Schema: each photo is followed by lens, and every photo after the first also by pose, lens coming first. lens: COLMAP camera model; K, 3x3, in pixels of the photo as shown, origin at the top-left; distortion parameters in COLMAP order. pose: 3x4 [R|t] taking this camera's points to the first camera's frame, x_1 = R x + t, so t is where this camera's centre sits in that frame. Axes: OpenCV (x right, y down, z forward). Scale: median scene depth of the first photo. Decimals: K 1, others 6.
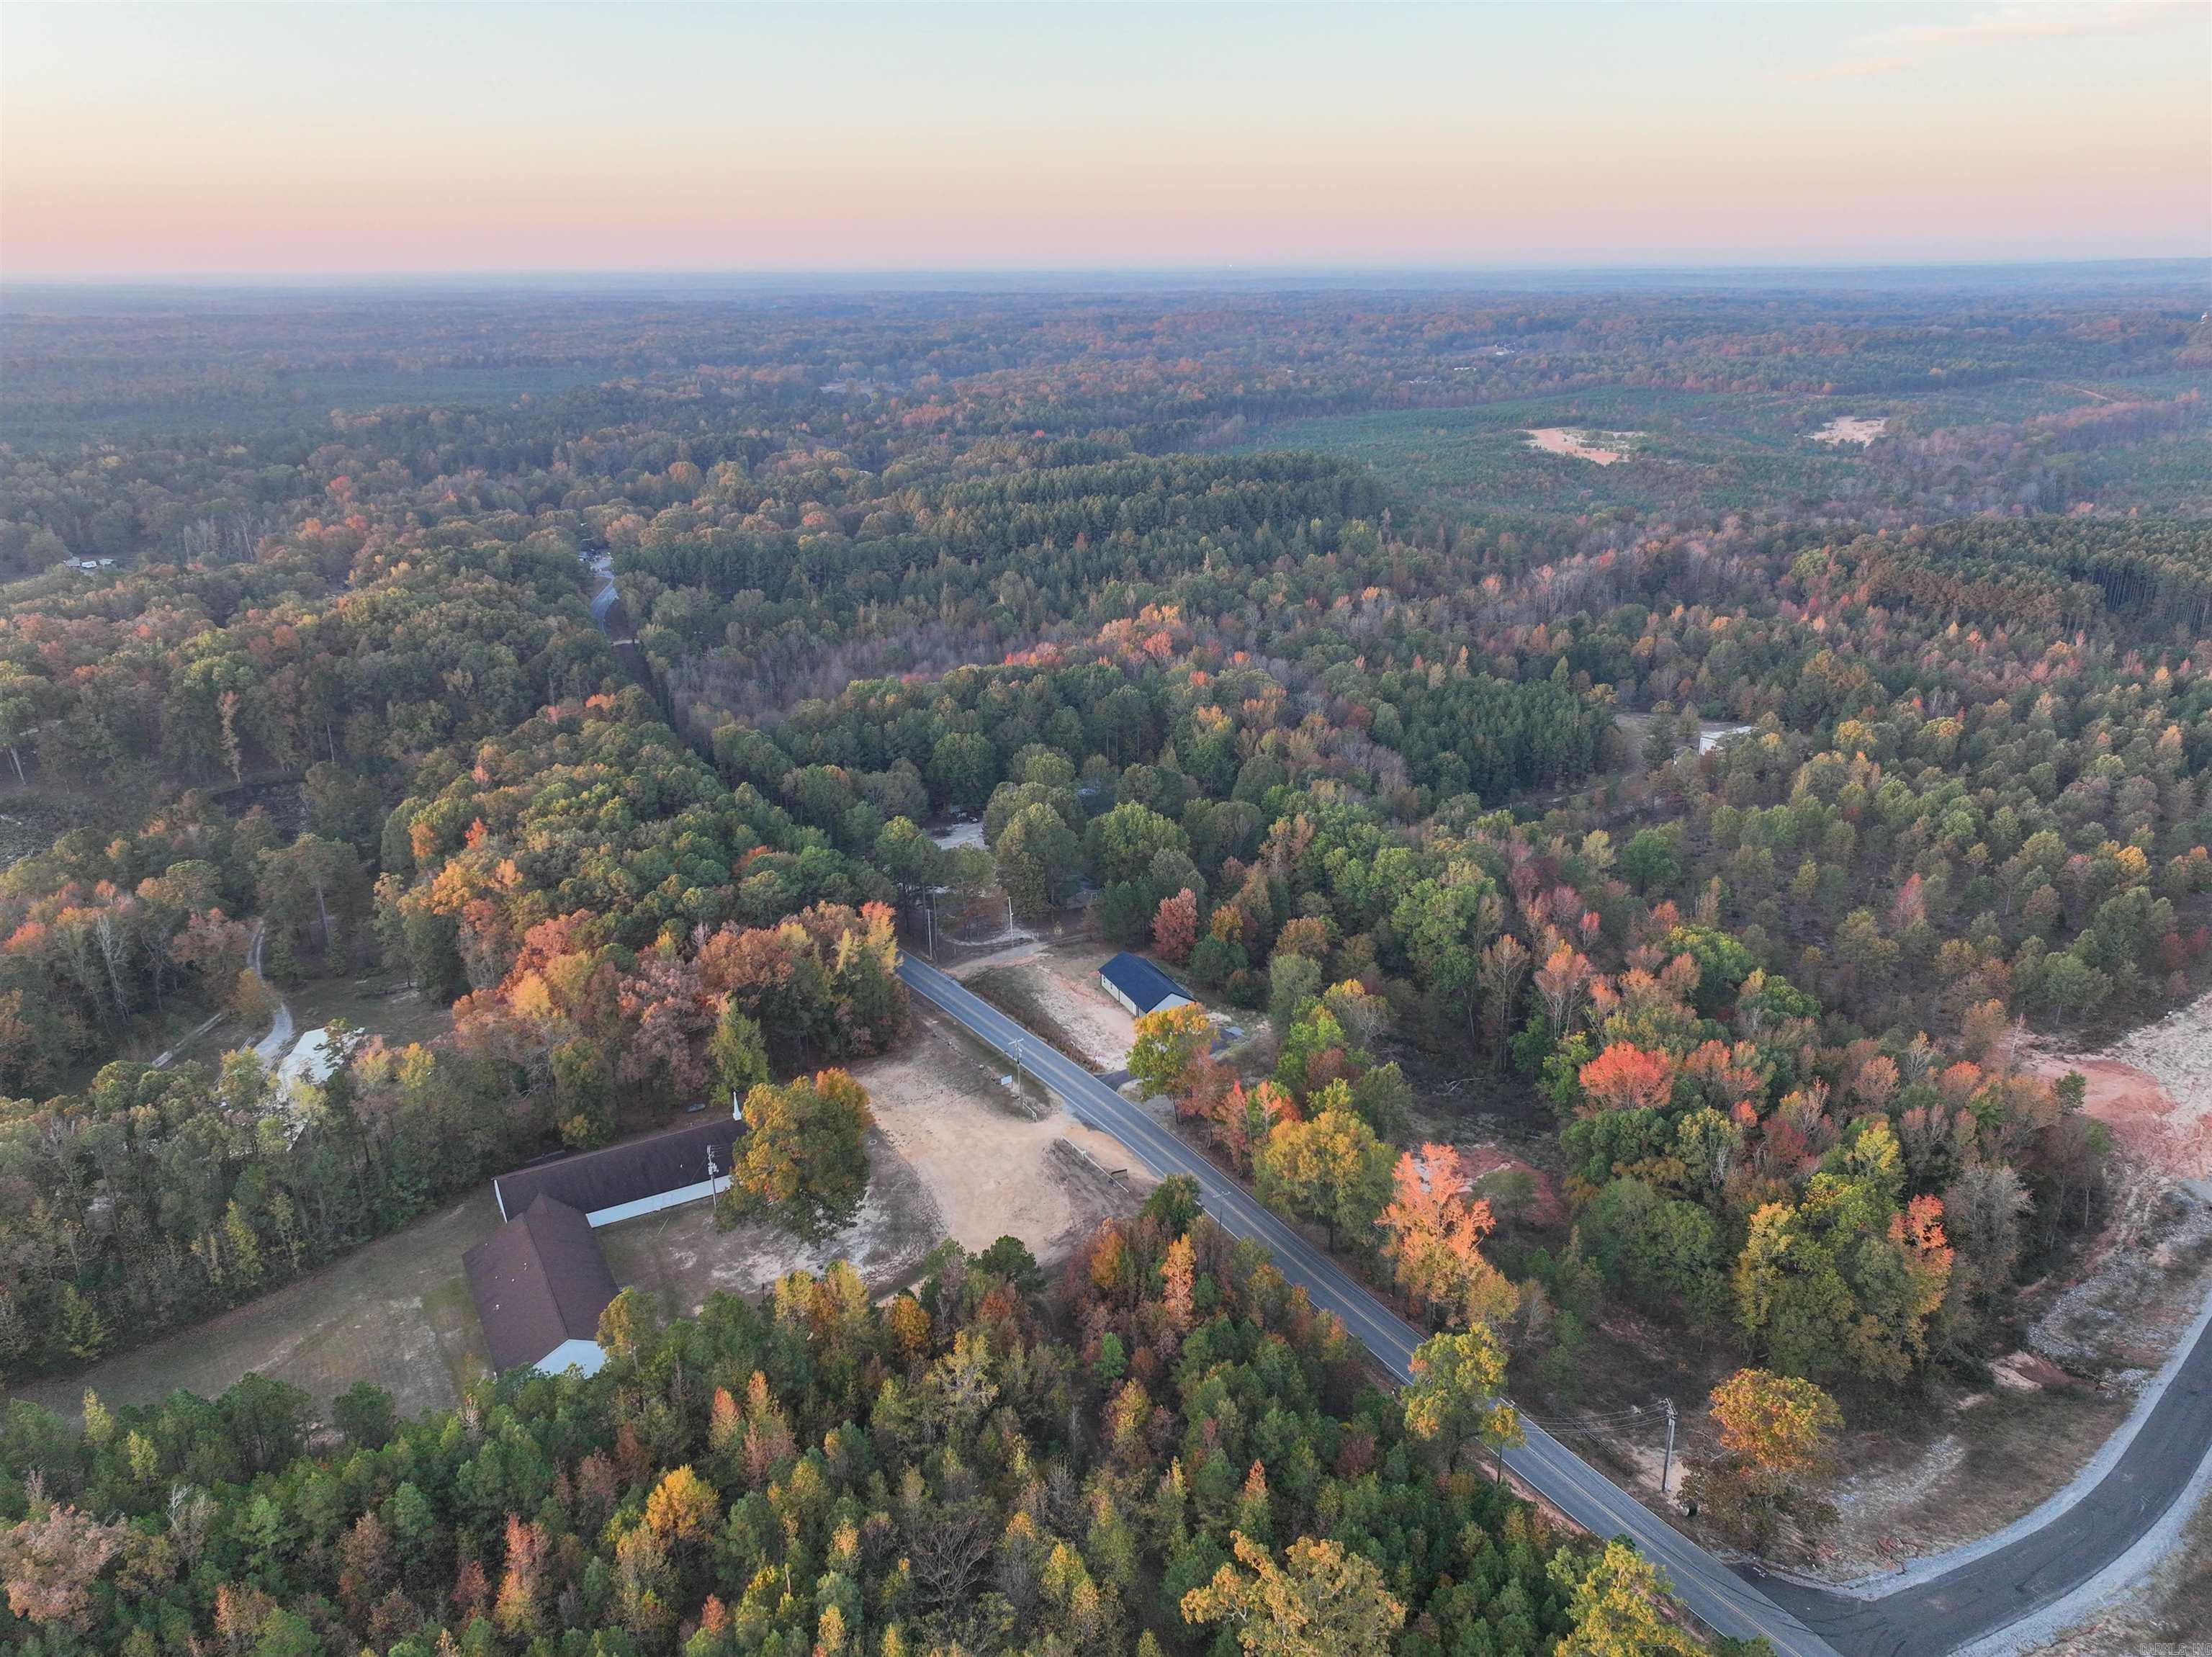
lens RADIAL K [[1577.5, 0, 1107.7], [0, 1577.5, 827.2], [0, 0, 1]] dist [0.007678, 0.004010]
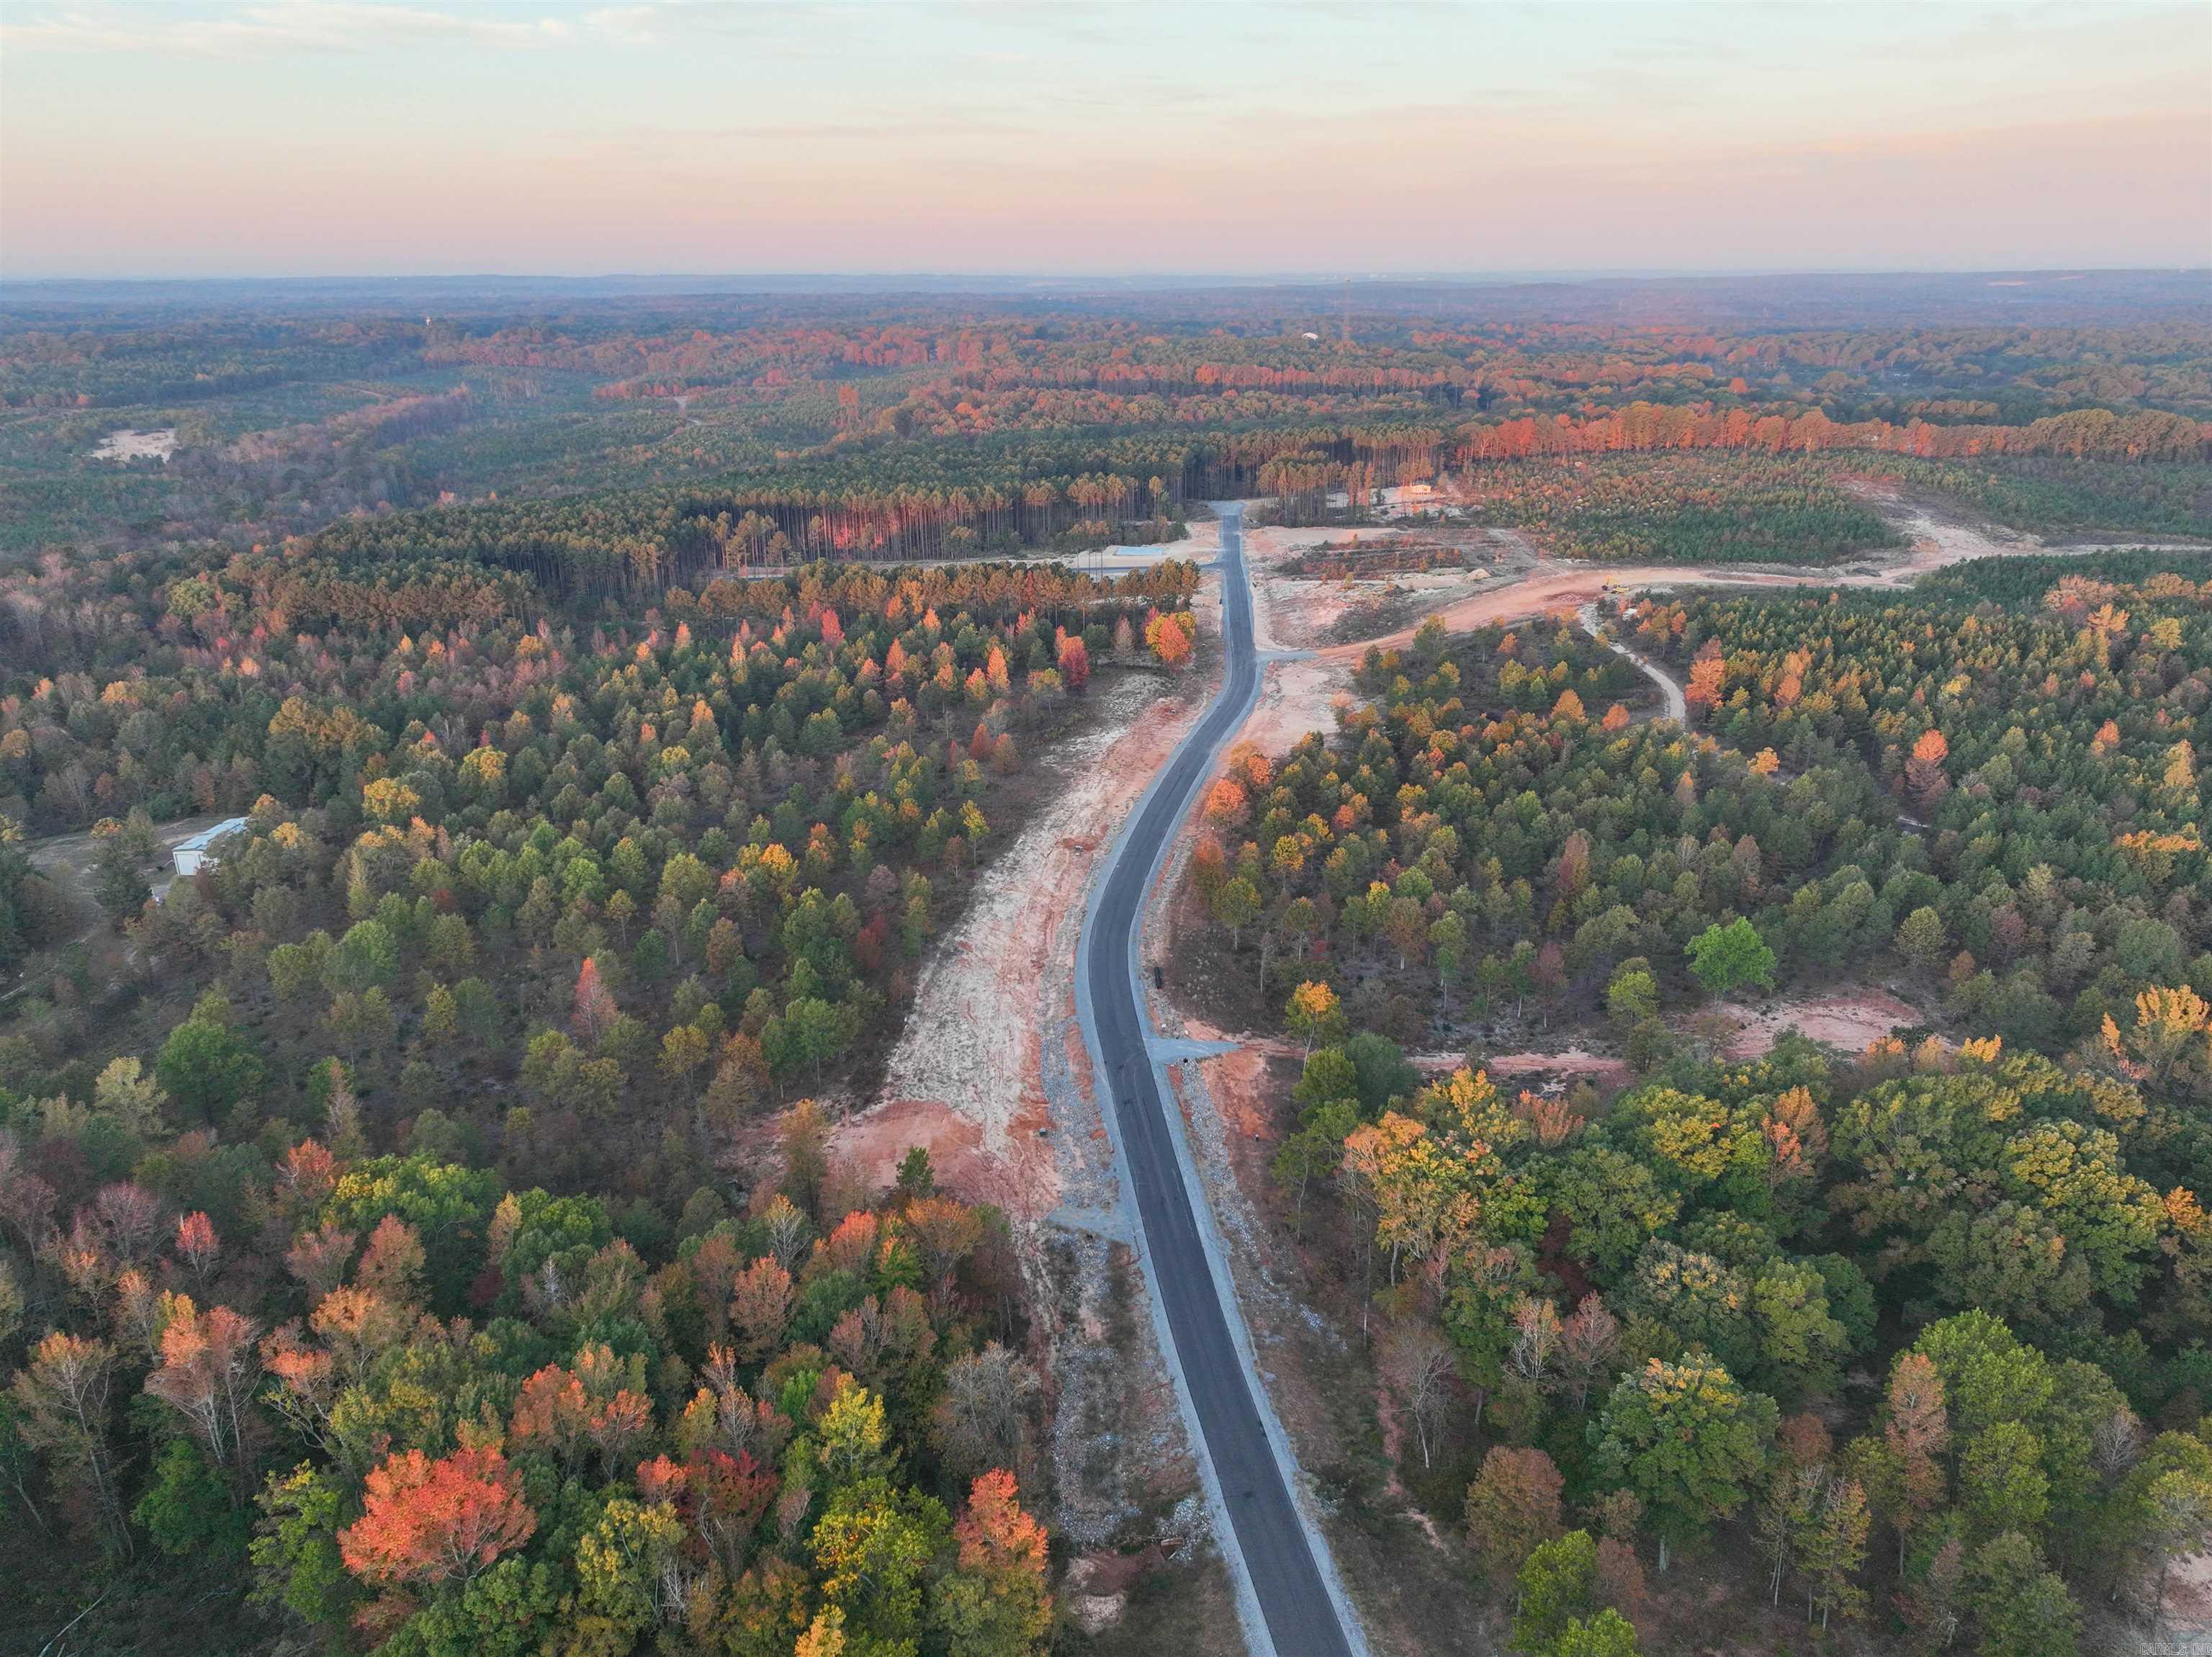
lens RADIAL K [[1577.5, 0, 1104.0], [0, 1577.5, 822.4], [0, 0, 1]] dist [0.007678, 0.004010]
pose [[0.547437, -0.266972, 0.793119, 0.049952], [0.279335, 0.951686, 0.127541, -0.048650], [-0.788850, 0.151725, 0.595563, 0.274524]]
